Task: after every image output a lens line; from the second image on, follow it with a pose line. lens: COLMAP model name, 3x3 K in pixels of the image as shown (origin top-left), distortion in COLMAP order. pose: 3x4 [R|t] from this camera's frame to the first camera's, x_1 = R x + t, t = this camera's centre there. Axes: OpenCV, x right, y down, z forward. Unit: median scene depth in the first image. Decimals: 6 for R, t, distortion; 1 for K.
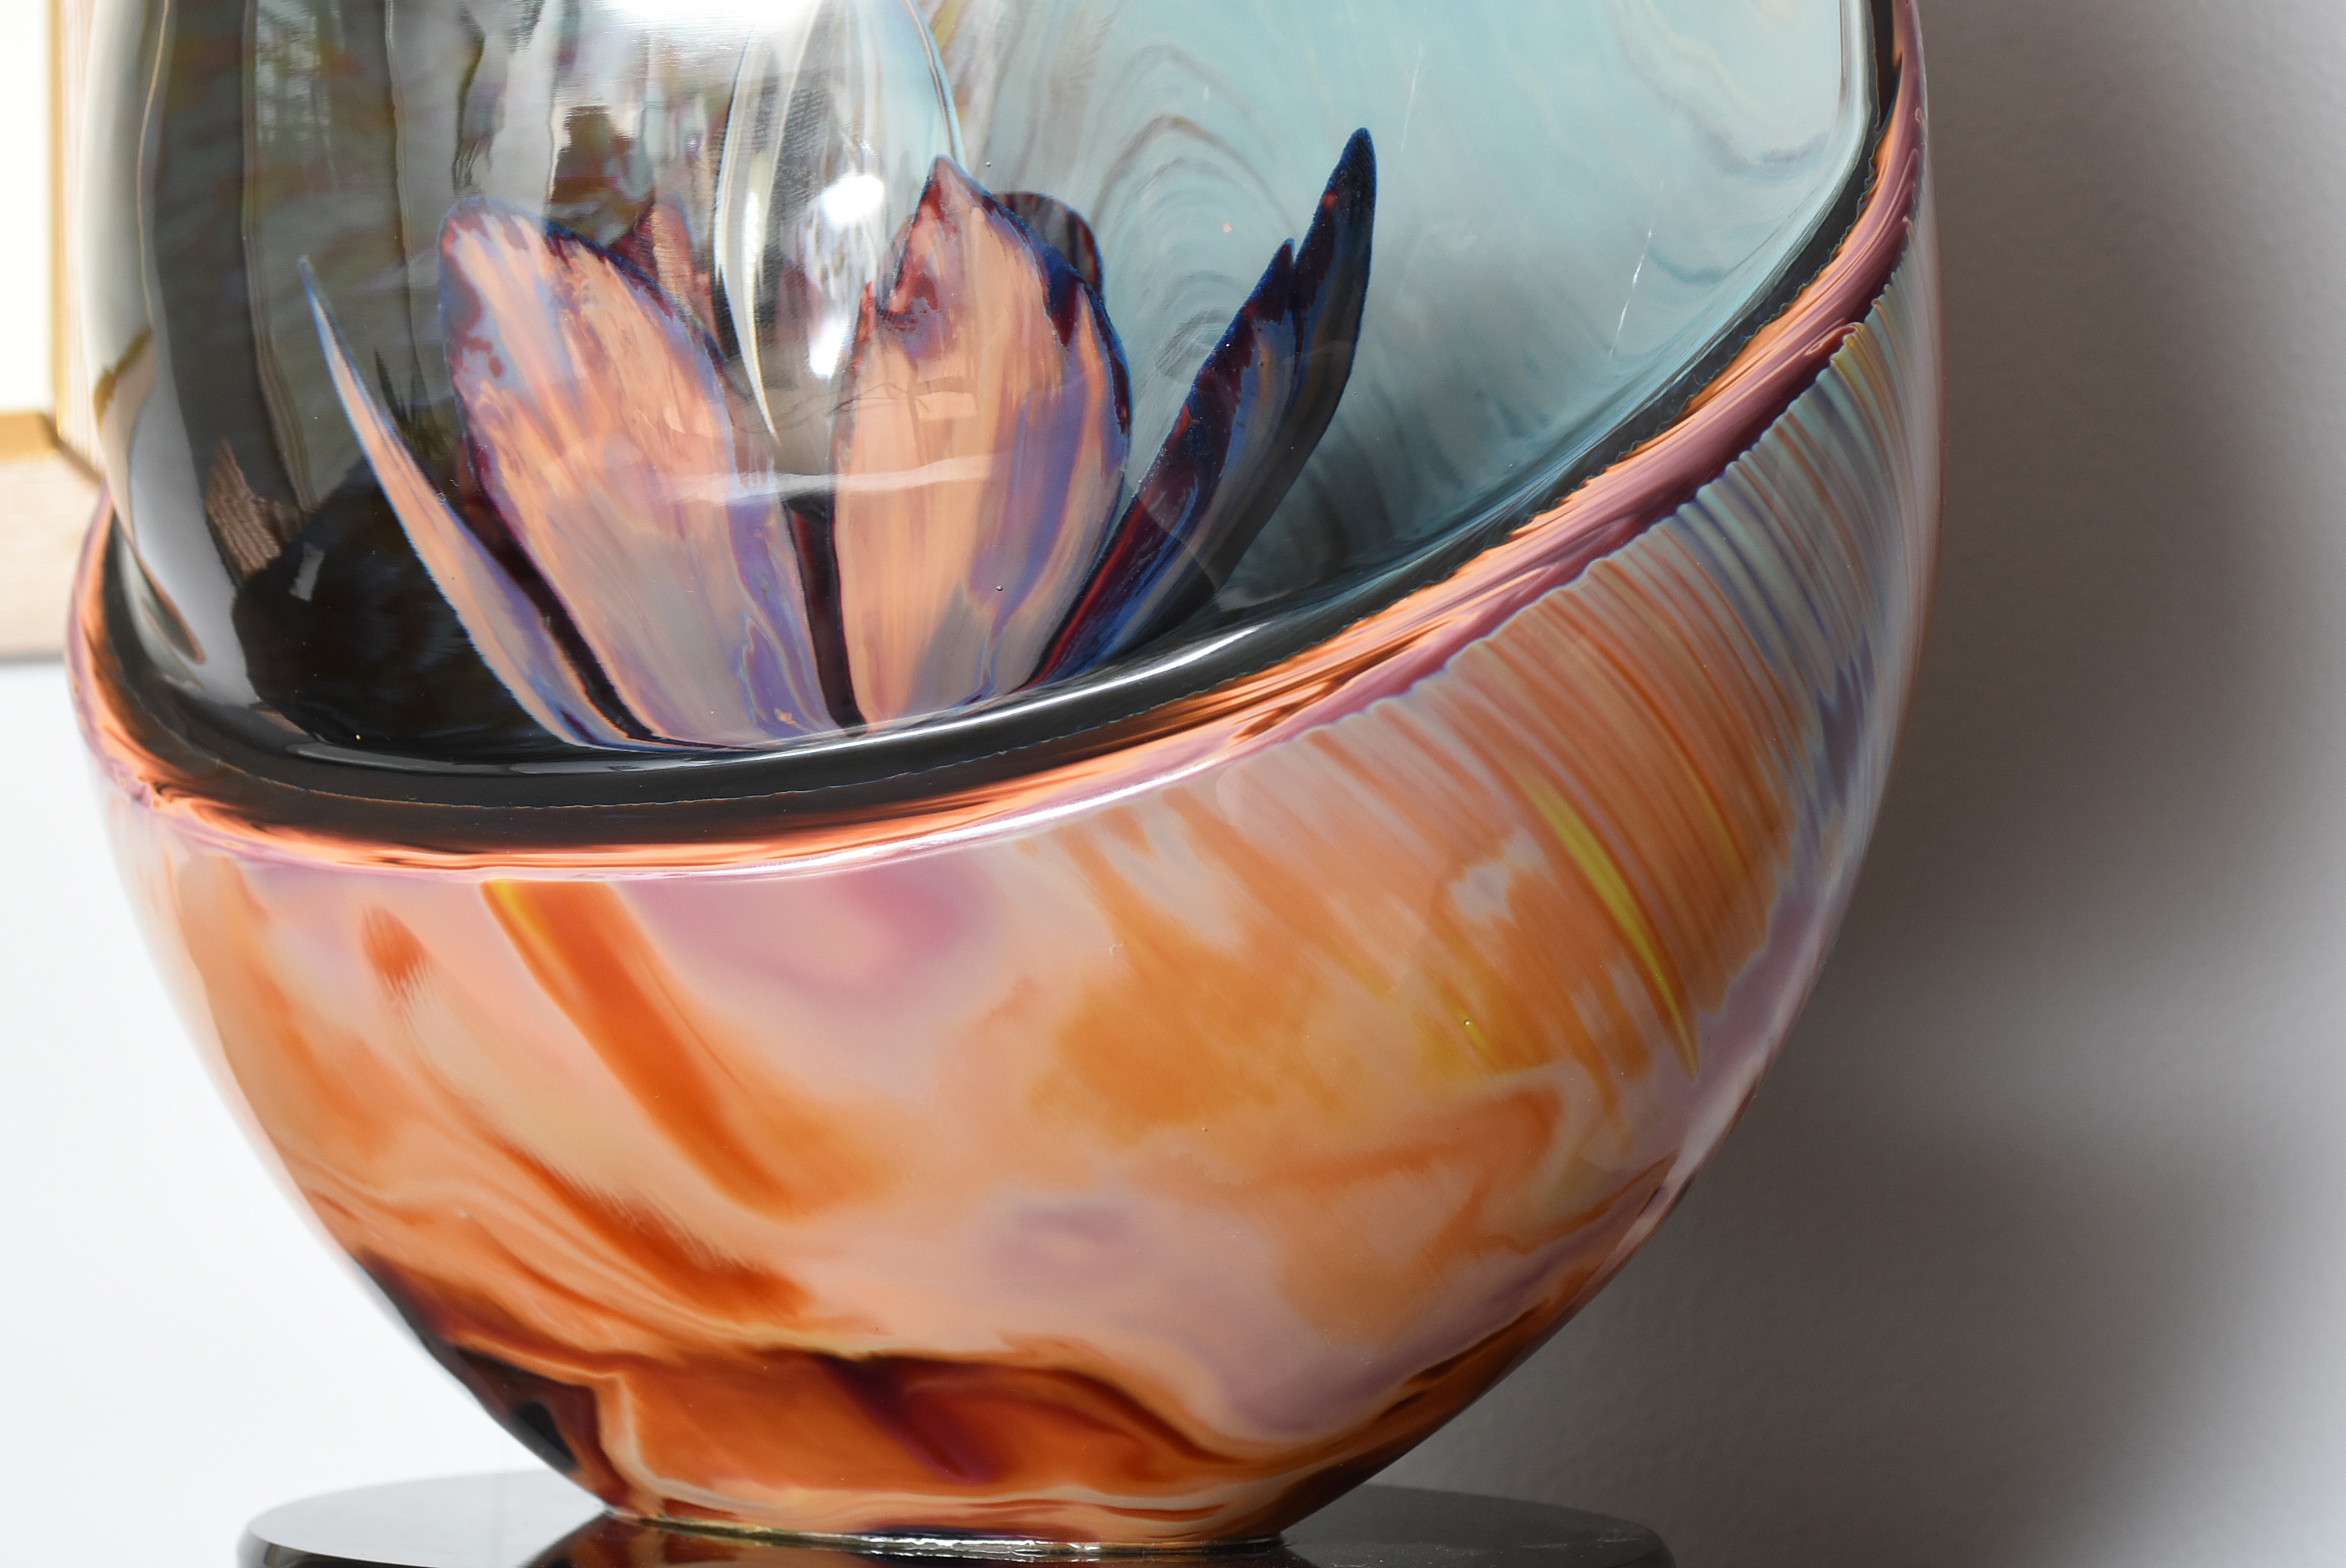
lens RADIAL K [[5230.4, 0, 1173.0], [0, 5230.4, 784.0], [0, 0, 1]] dist [-0.004457, -0.176478]
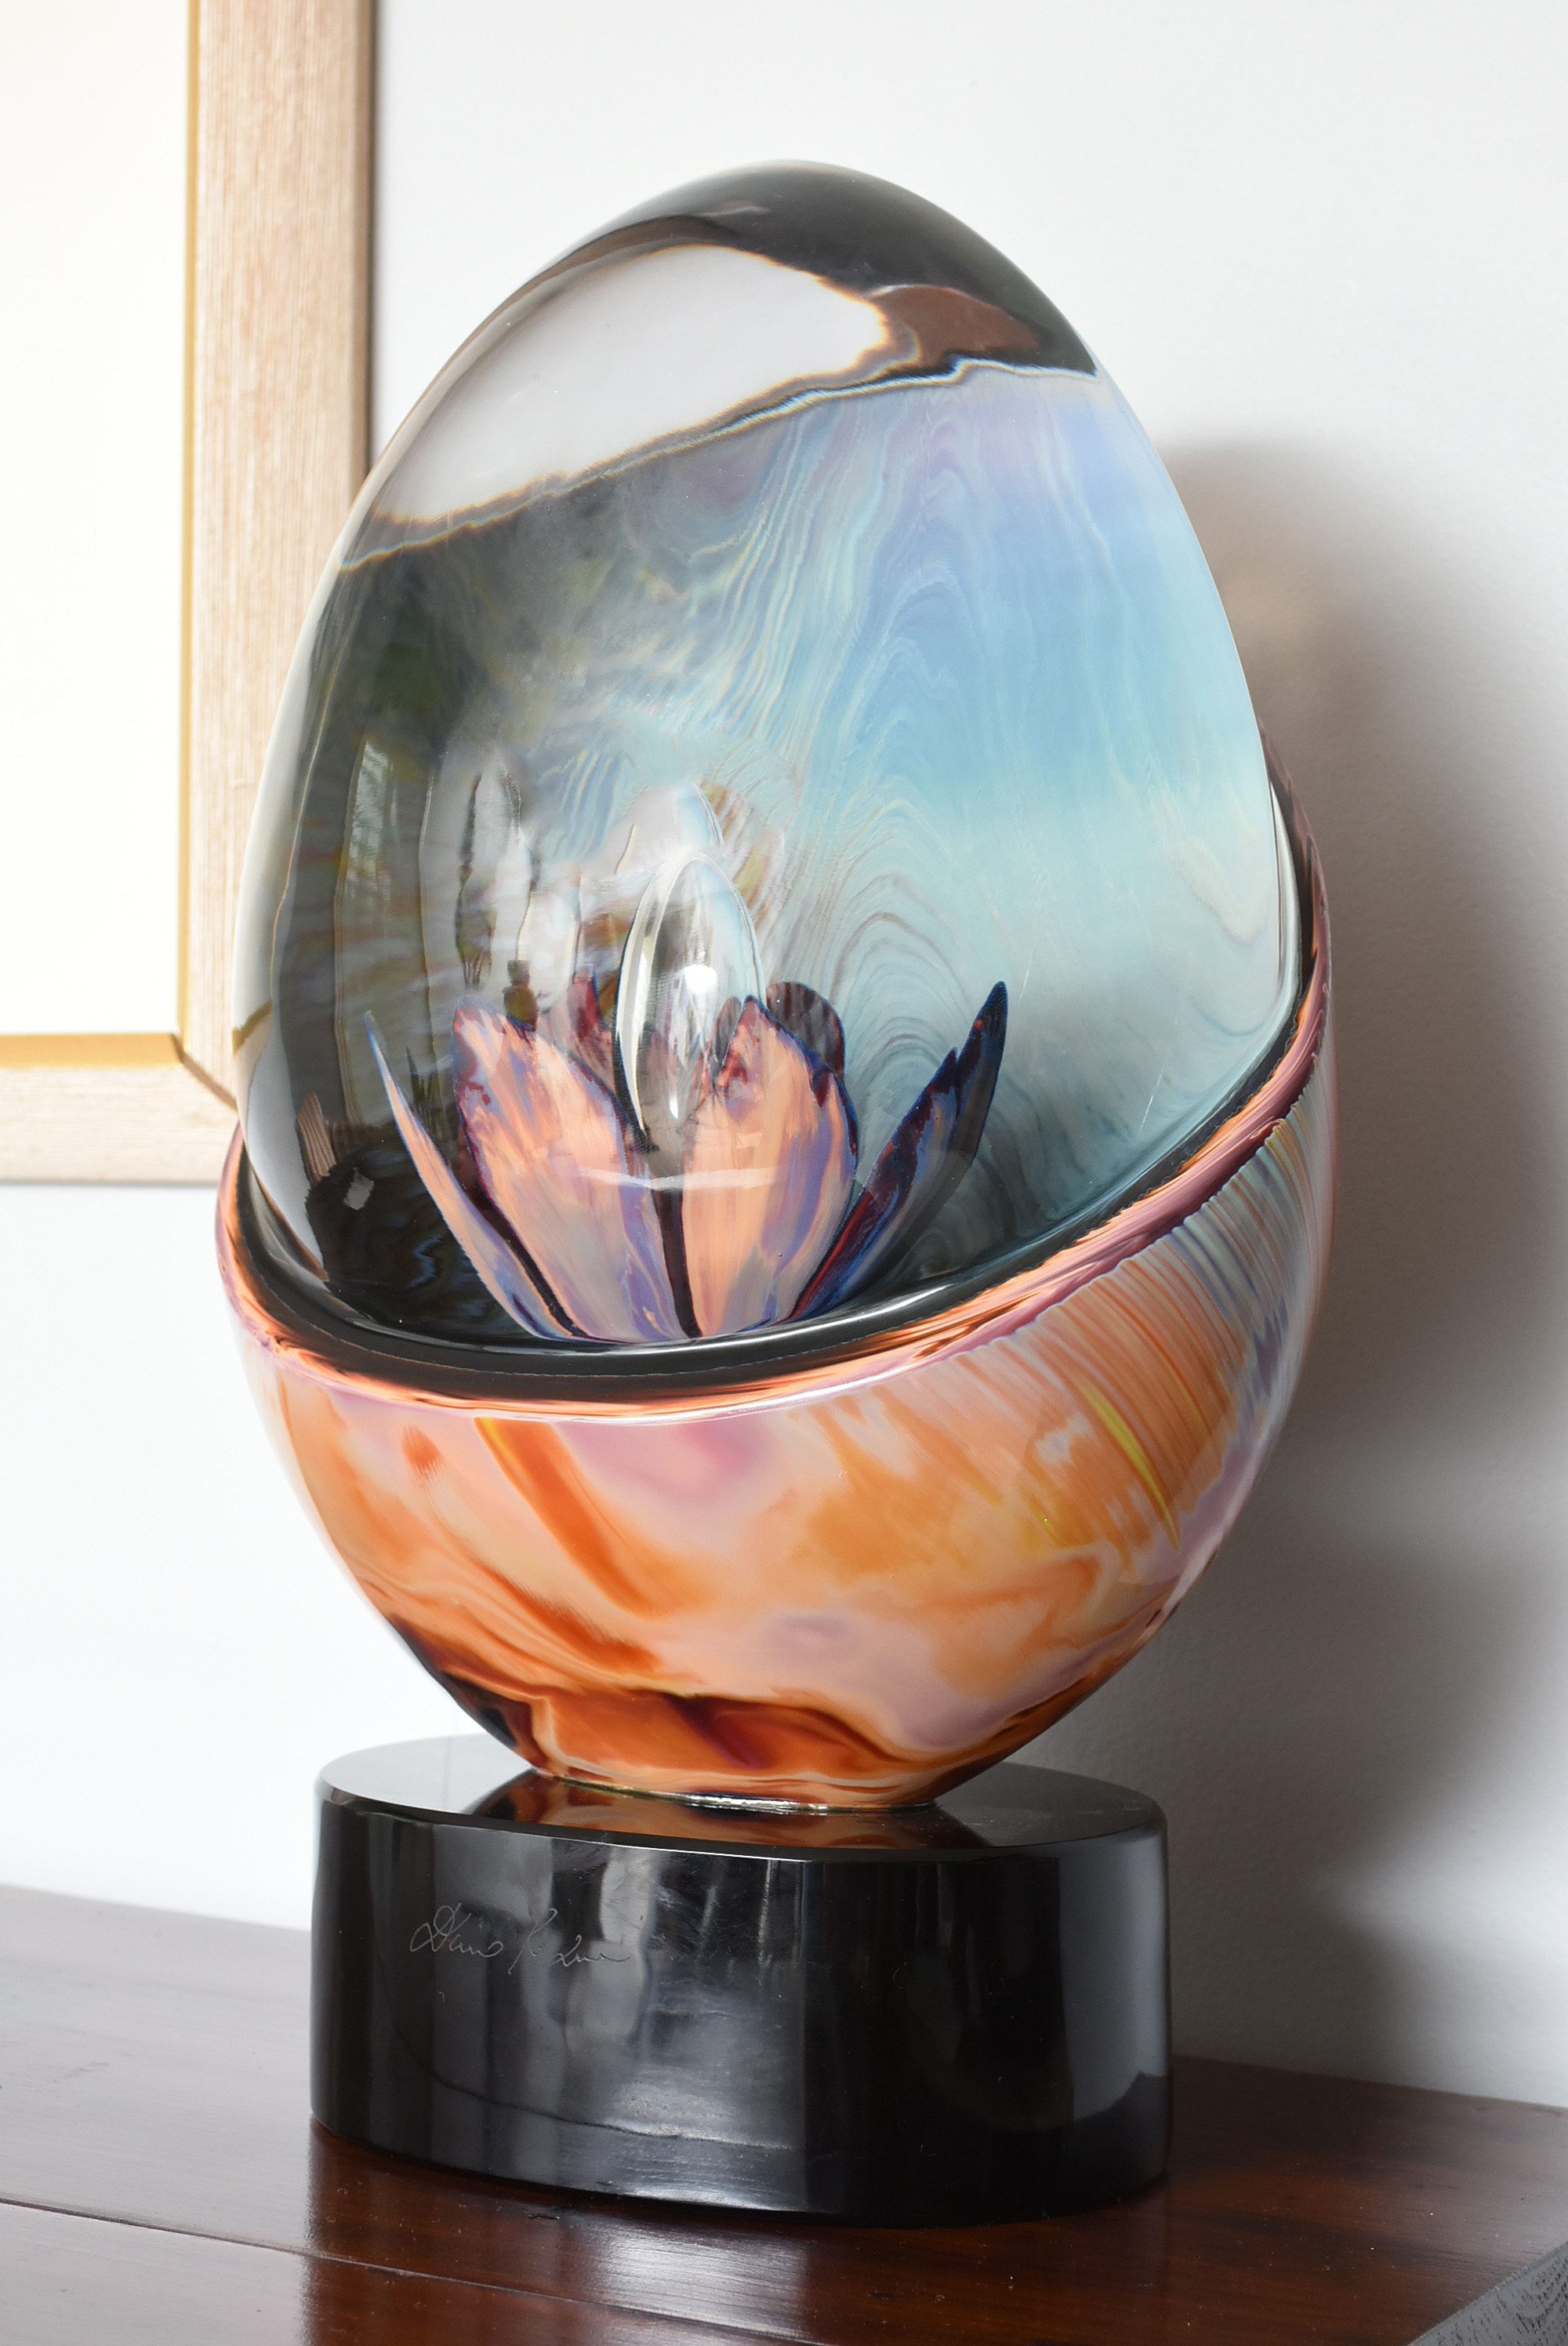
lens RADIAL K [[4123.6, 0, 784.0], [0, 4123.6, 1173.0], [0, 0, 1]] dist [-0.054402, 4.426480]
pose [[0.999356, 0.021379, -0.028812, 0.006479], [-0.020464, 0.999288, 0.031683, -0.105113], [0.029469, -0.031073, 0.999083, -0.343514]]
